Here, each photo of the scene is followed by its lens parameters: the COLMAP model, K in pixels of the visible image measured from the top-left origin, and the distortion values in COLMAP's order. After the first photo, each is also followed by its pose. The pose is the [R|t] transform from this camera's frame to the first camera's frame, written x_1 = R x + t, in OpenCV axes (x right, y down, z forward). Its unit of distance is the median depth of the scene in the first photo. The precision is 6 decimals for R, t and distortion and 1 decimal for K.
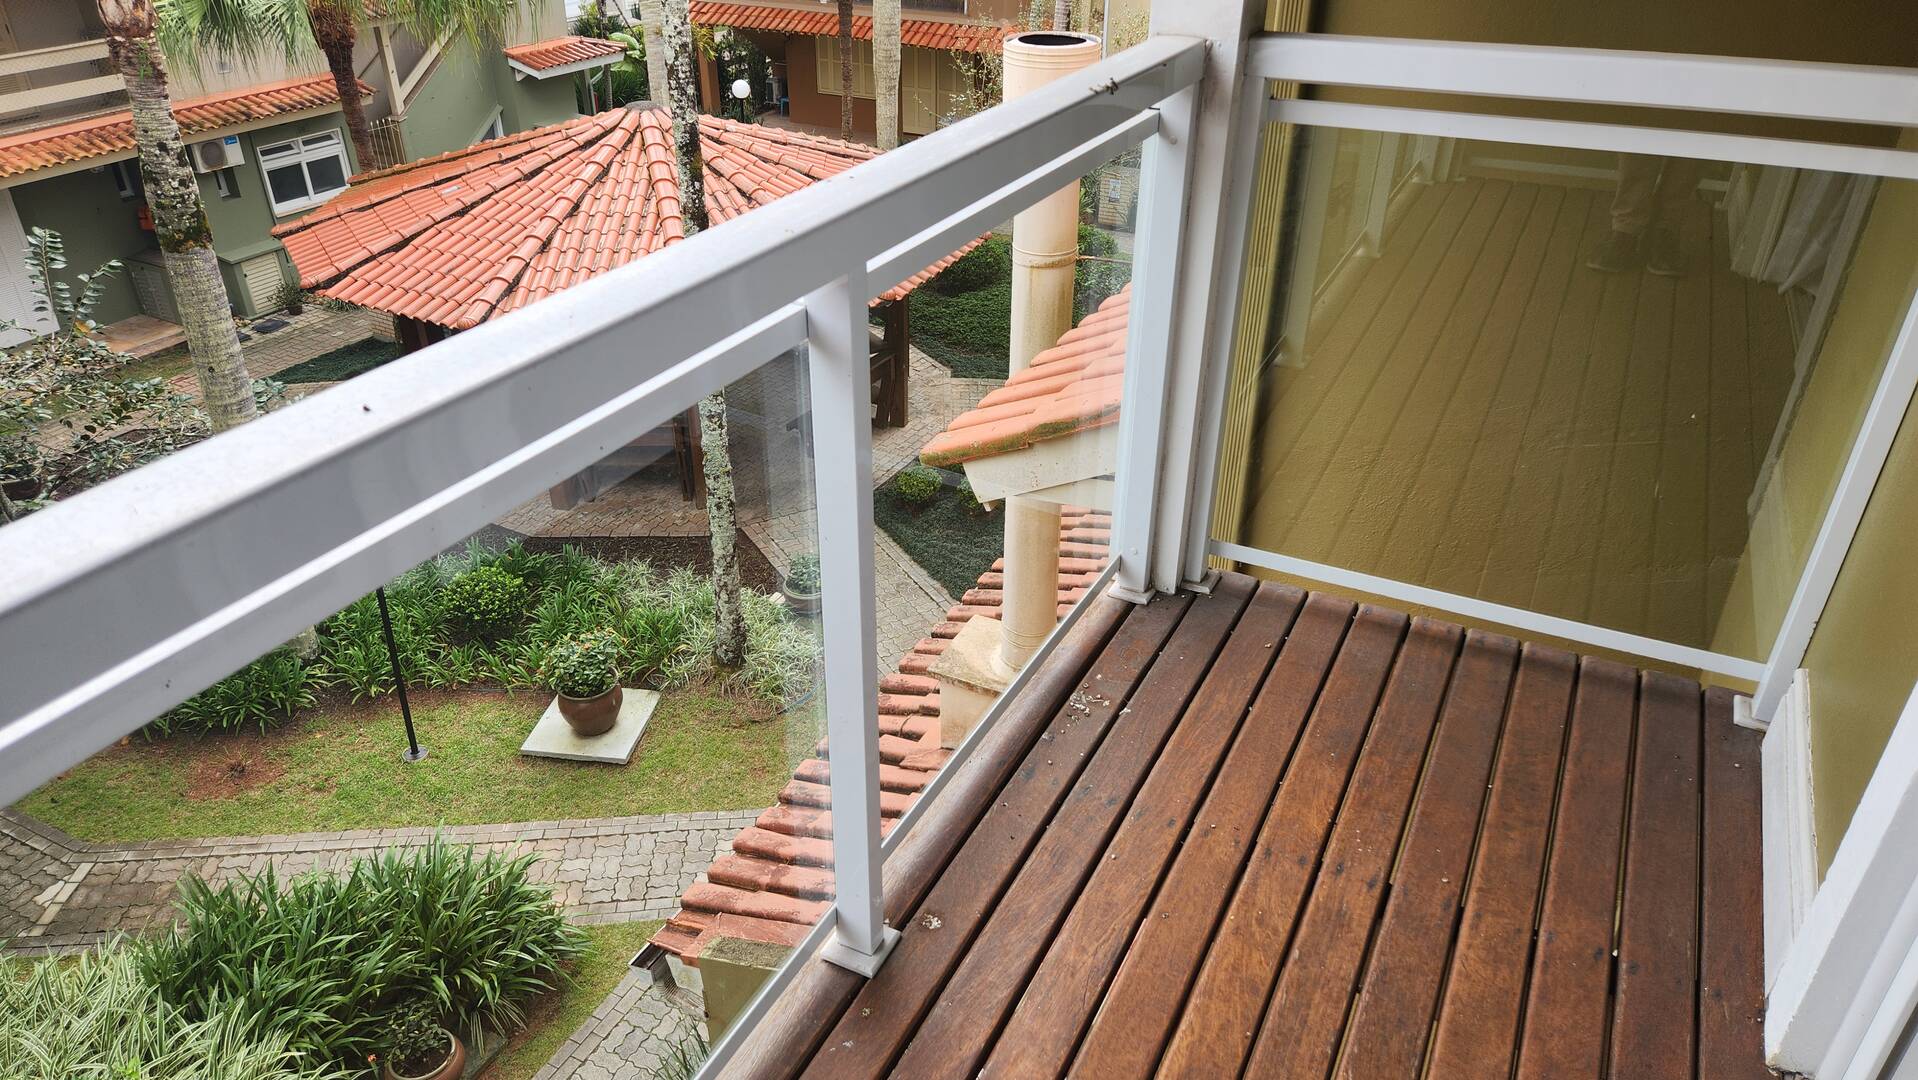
lens RADIAL K [[1273.5, 0, 950.1], [0, 1273.5, 544.2], [0, 0, 1]] dist [0.073682, -0.062087]
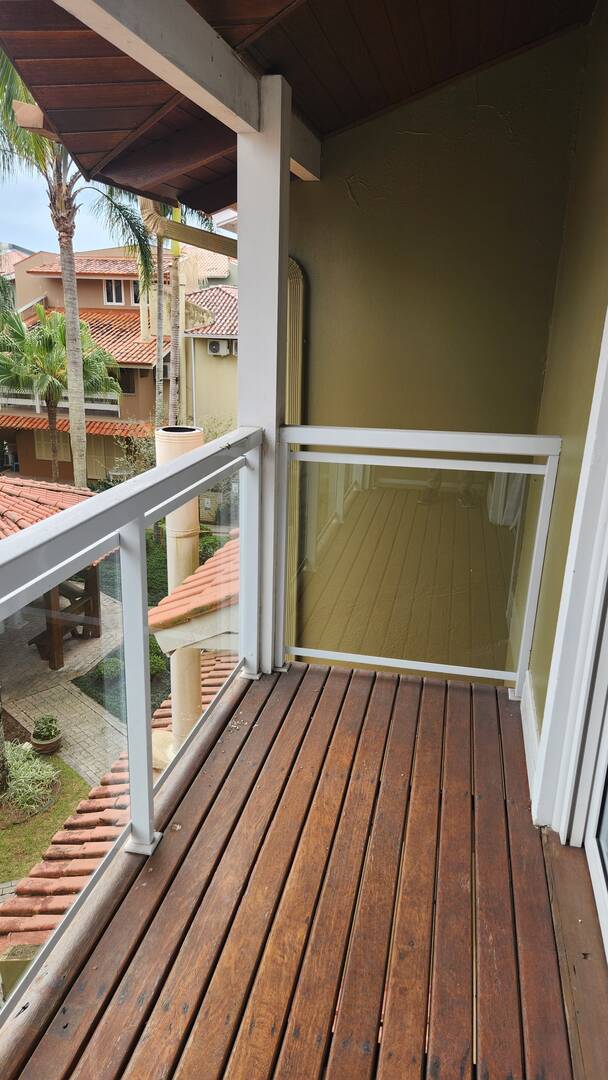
lens RADIAL K [[717.1, 0, 296.6], [0, 717.1, 545.9], [0, 0, 1]] dist [0.073682, -0.062087]
pose [[0.967947, -0.056841, 0.244640, -0.019014], [0.107353, 0.974225, -0.198398, 0.022619], [-0.227057, 0.218301, 0.949099, -0.056763]]
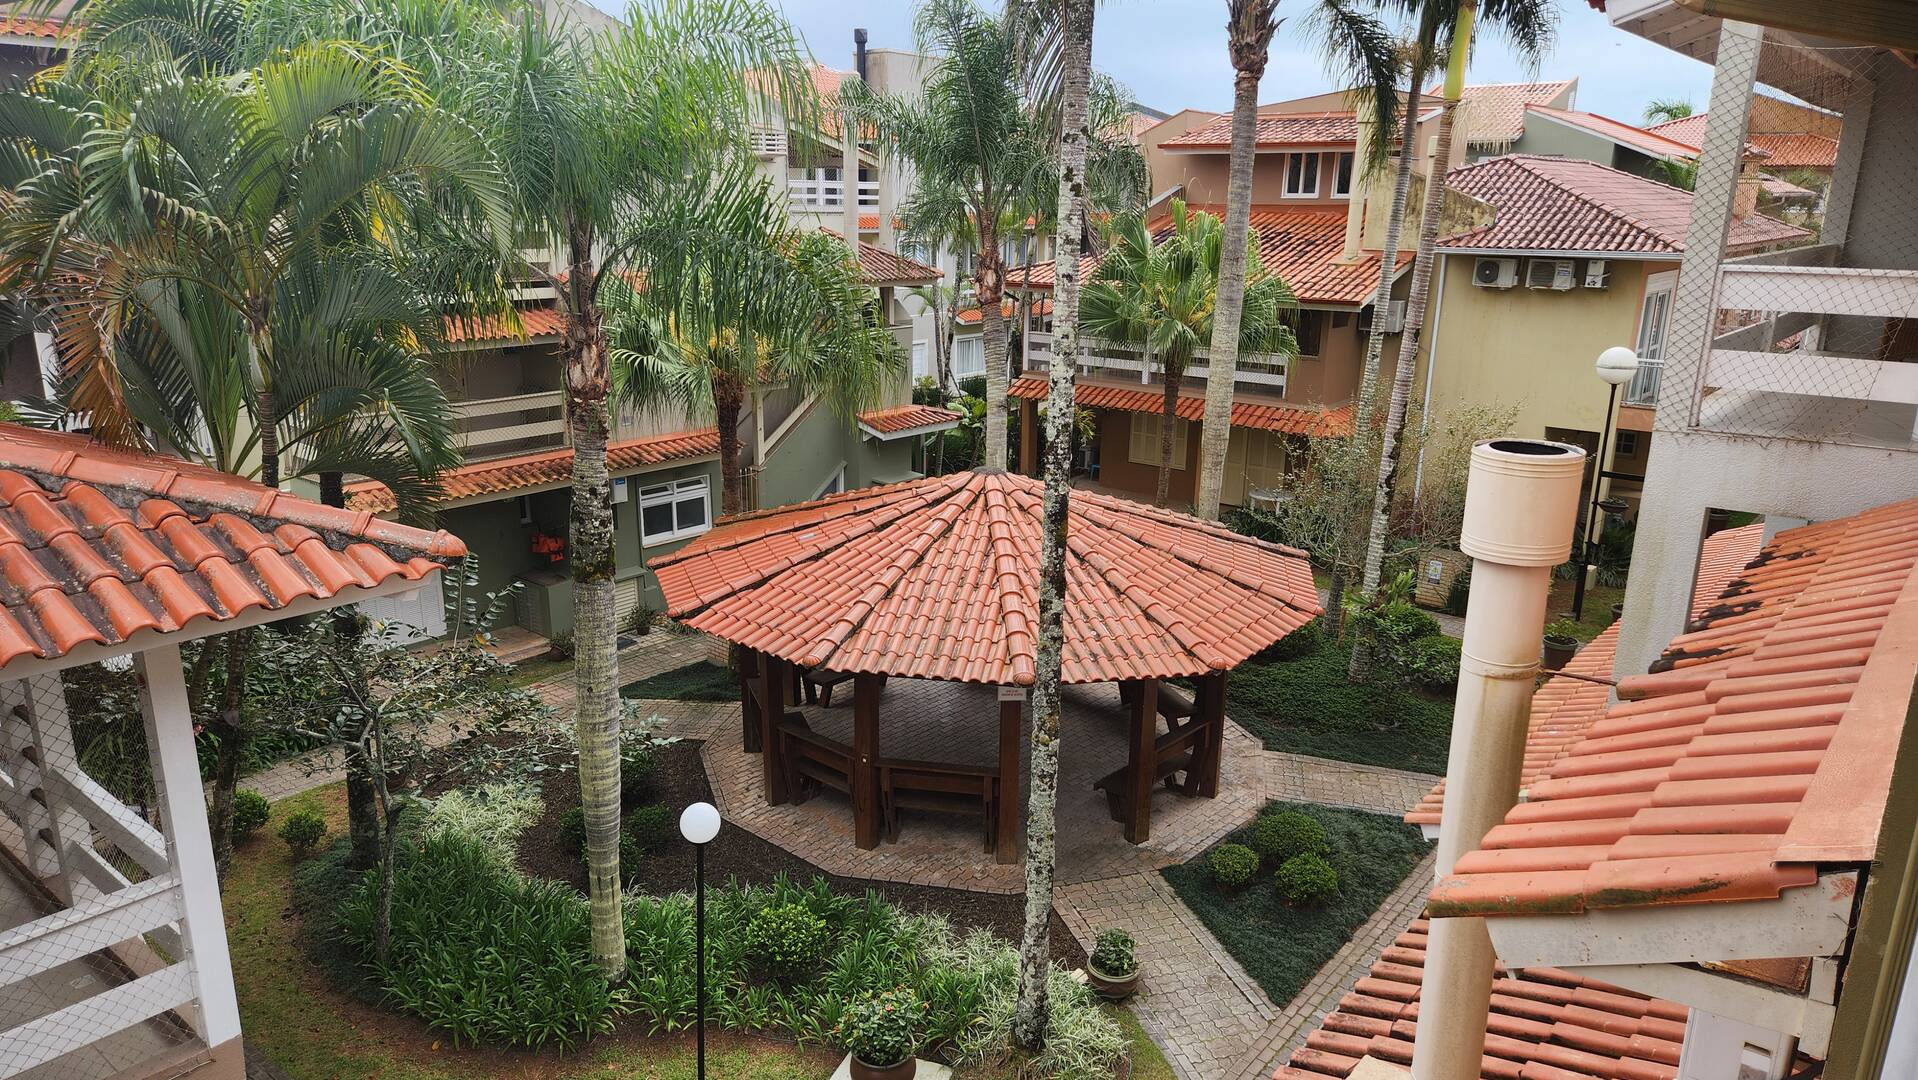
lens RADIAL K [[1273.5, 0, 968.8], [0, 1273.5, 564.7], [0, 0, 1]] dist [0.073682, -0.062087]
pose [[0.978226, 0.067284, -0.196332, -0.079826], [-0.114386, 0.964130, -0.239519, -0.020850], [0.173174, 0.256761, 0.950834, 0.028649]]
